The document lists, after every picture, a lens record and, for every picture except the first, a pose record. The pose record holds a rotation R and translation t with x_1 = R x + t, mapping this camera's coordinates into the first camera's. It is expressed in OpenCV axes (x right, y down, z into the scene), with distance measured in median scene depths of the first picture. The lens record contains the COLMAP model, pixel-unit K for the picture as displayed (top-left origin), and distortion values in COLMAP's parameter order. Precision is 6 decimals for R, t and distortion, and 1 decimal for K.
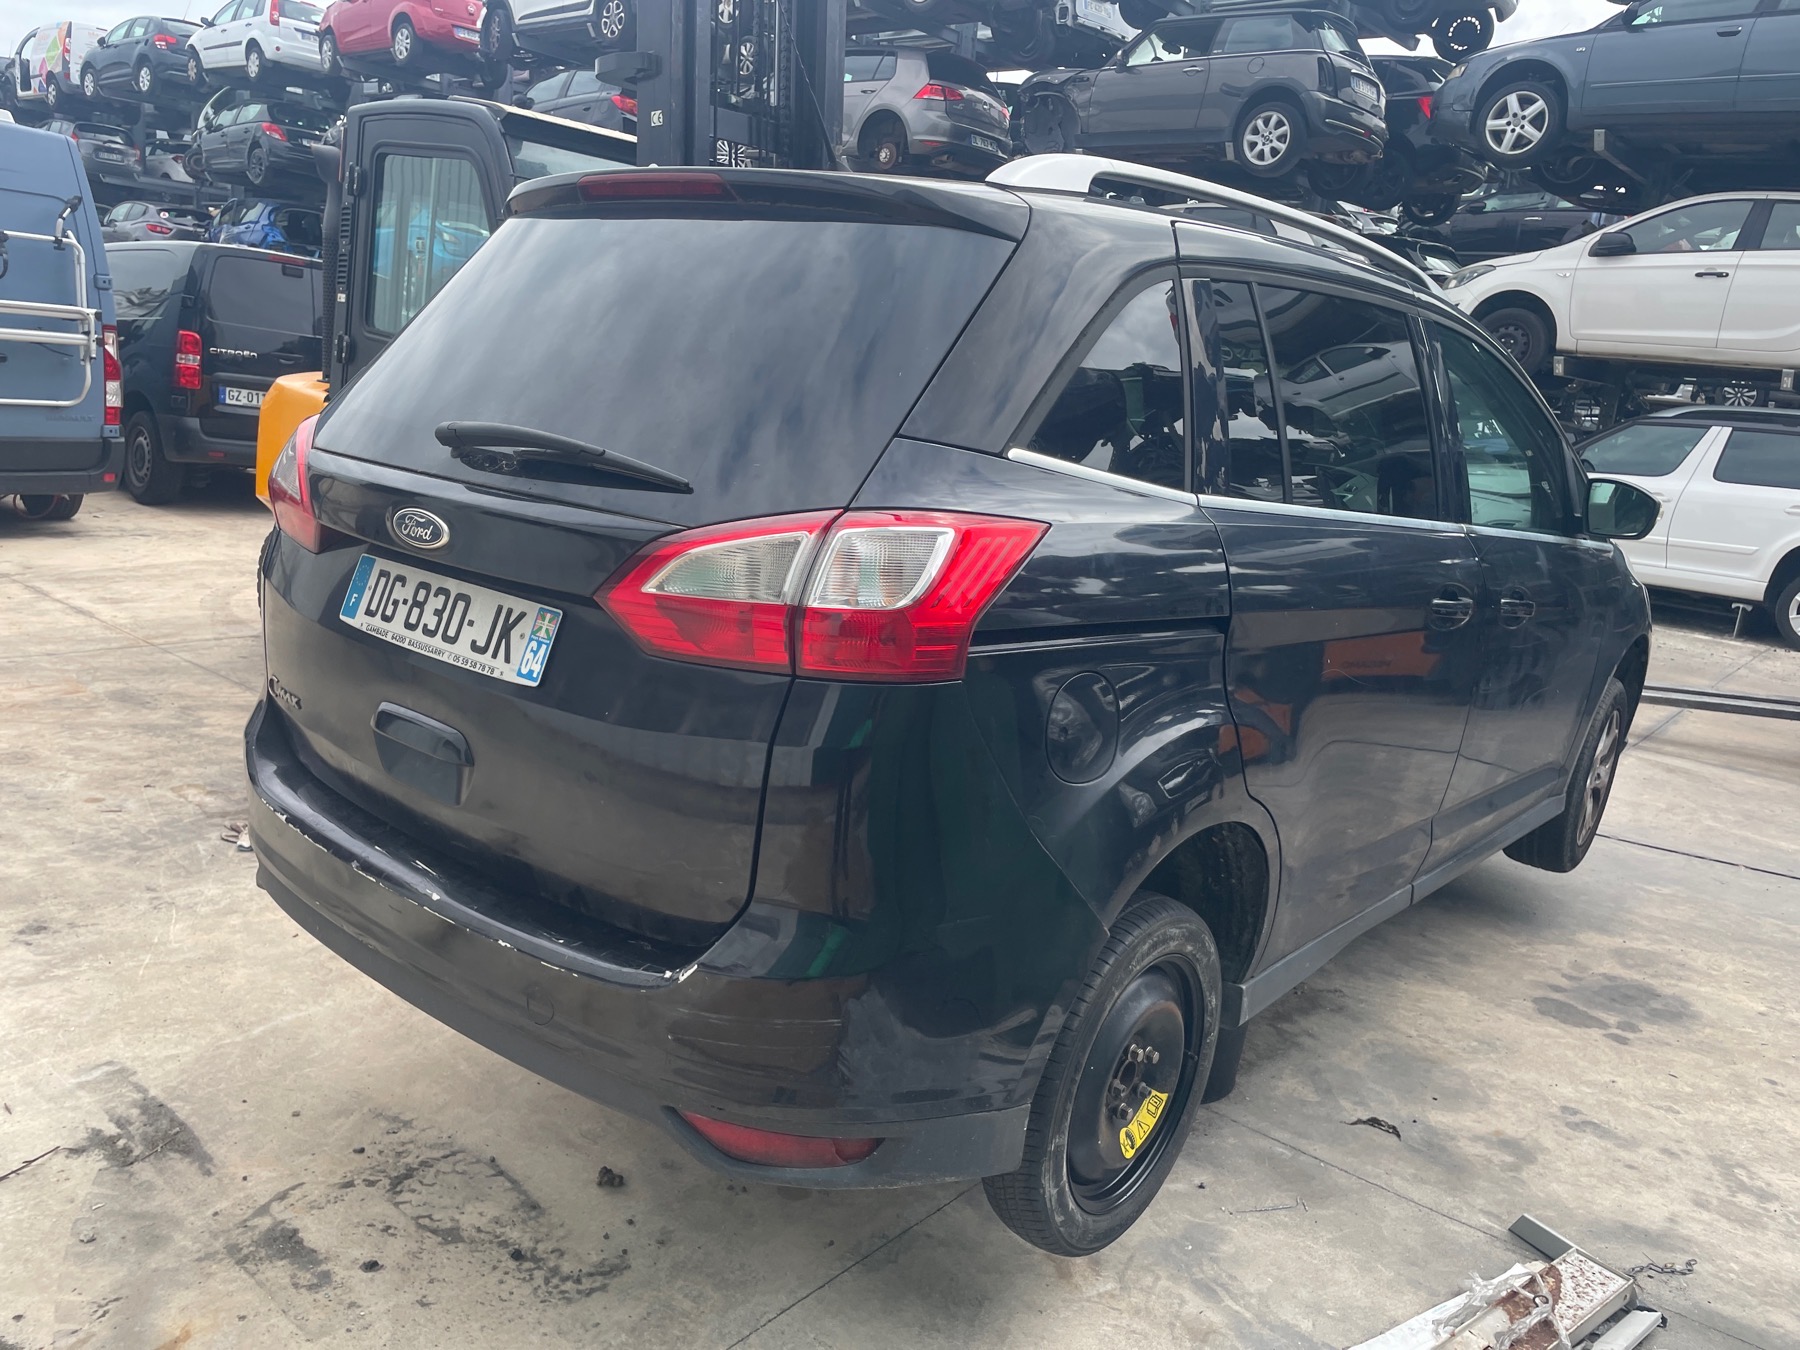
lens RADIAL K [[1365.0, 0, 900.0], [0, 1365.0, 675.0], [0, 0, 1]] dist [-0.000774, -0.003786]
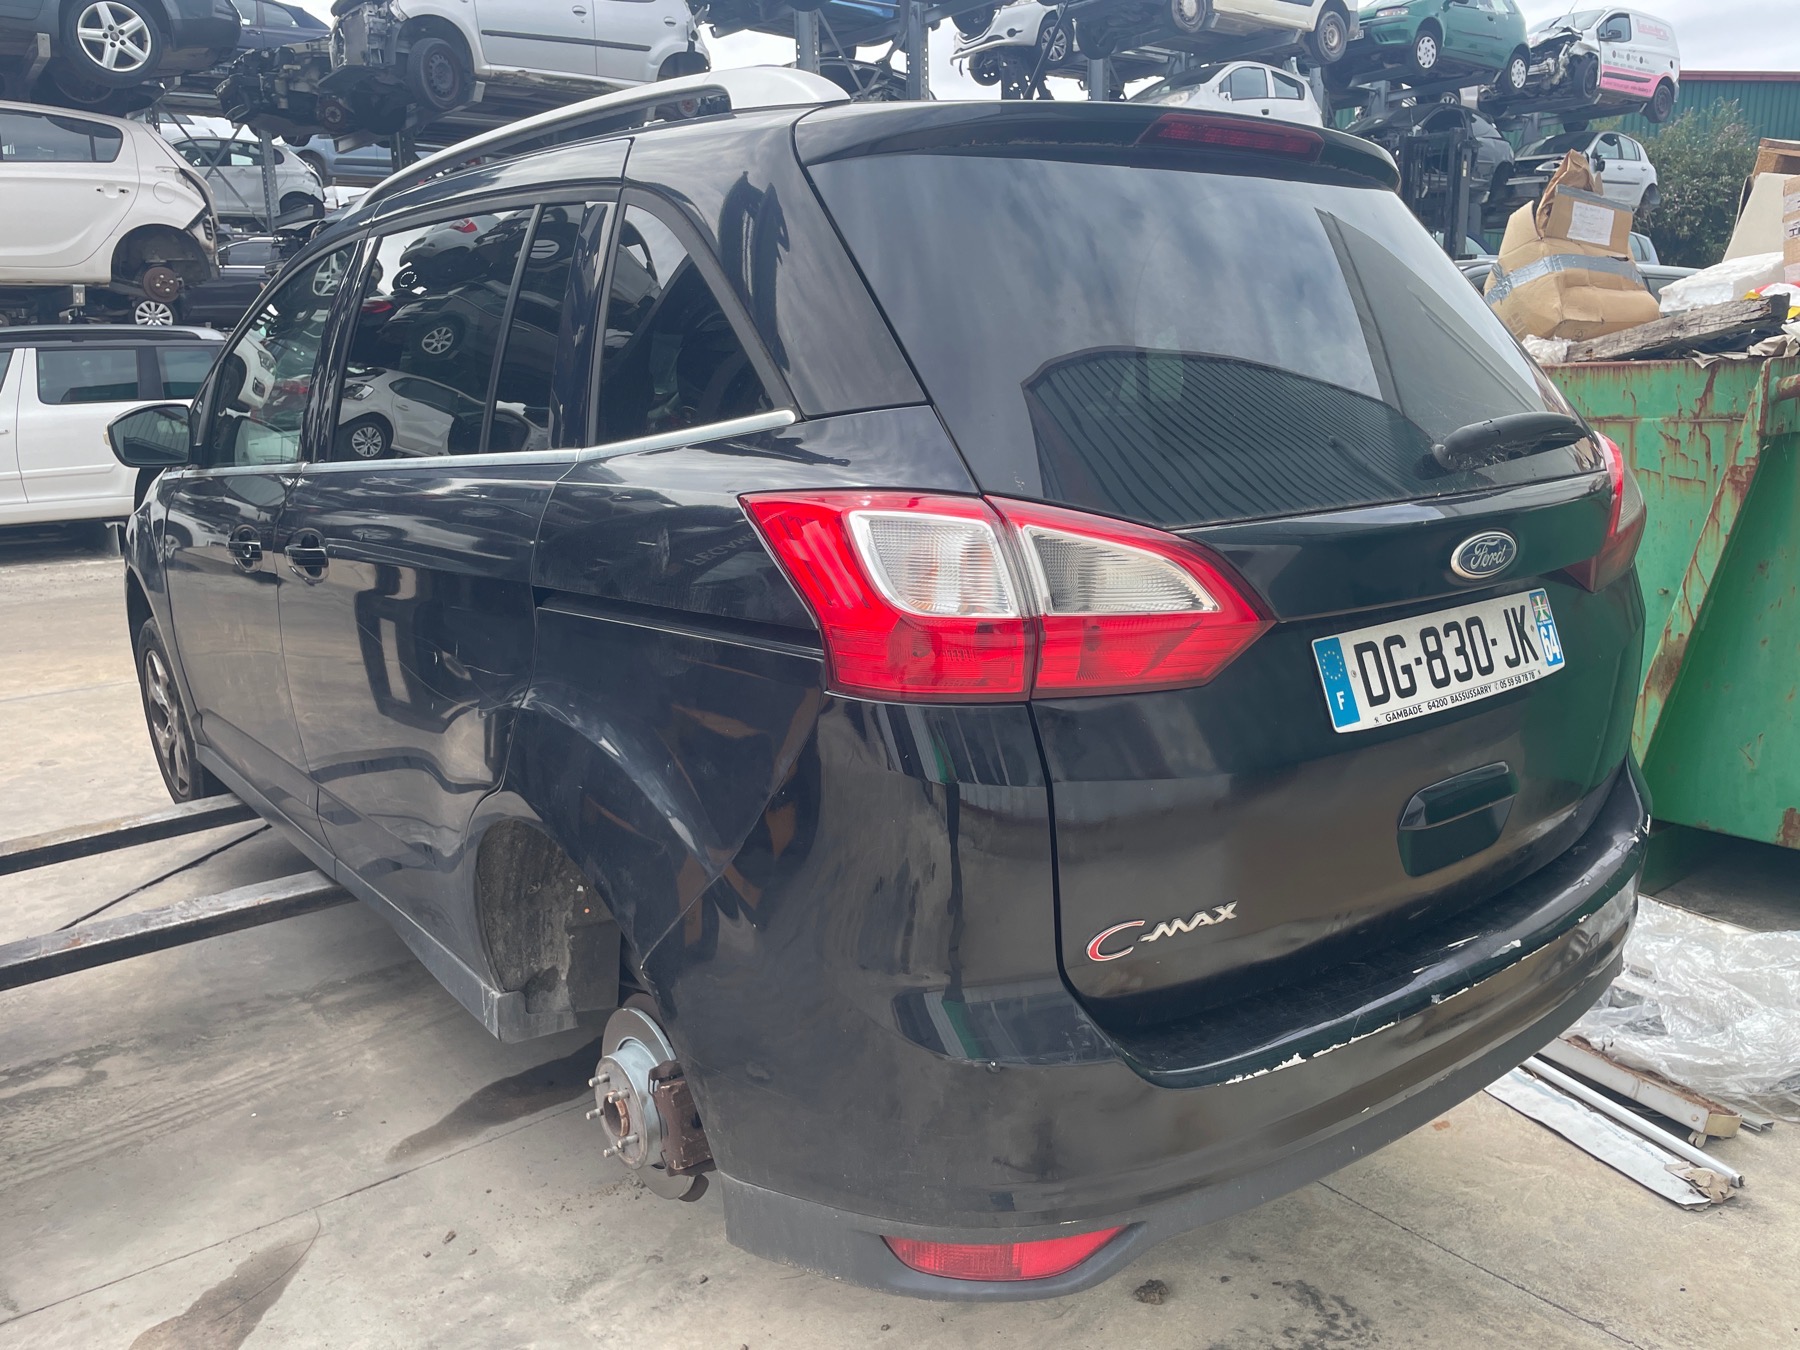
lens RADIAL K [[1348.1, 0, 900.0], [0, 1348.1, 675.0], [0, 0, 1]] dist [-0.001044, -0.000290]
pose [[0.229063, -0.315696, 0.920796, -1.187810], [0.251916, 0.932947, 0.257193, -0.333062], [-0.940249, 0.173050, 0.293233, 1.078847]]
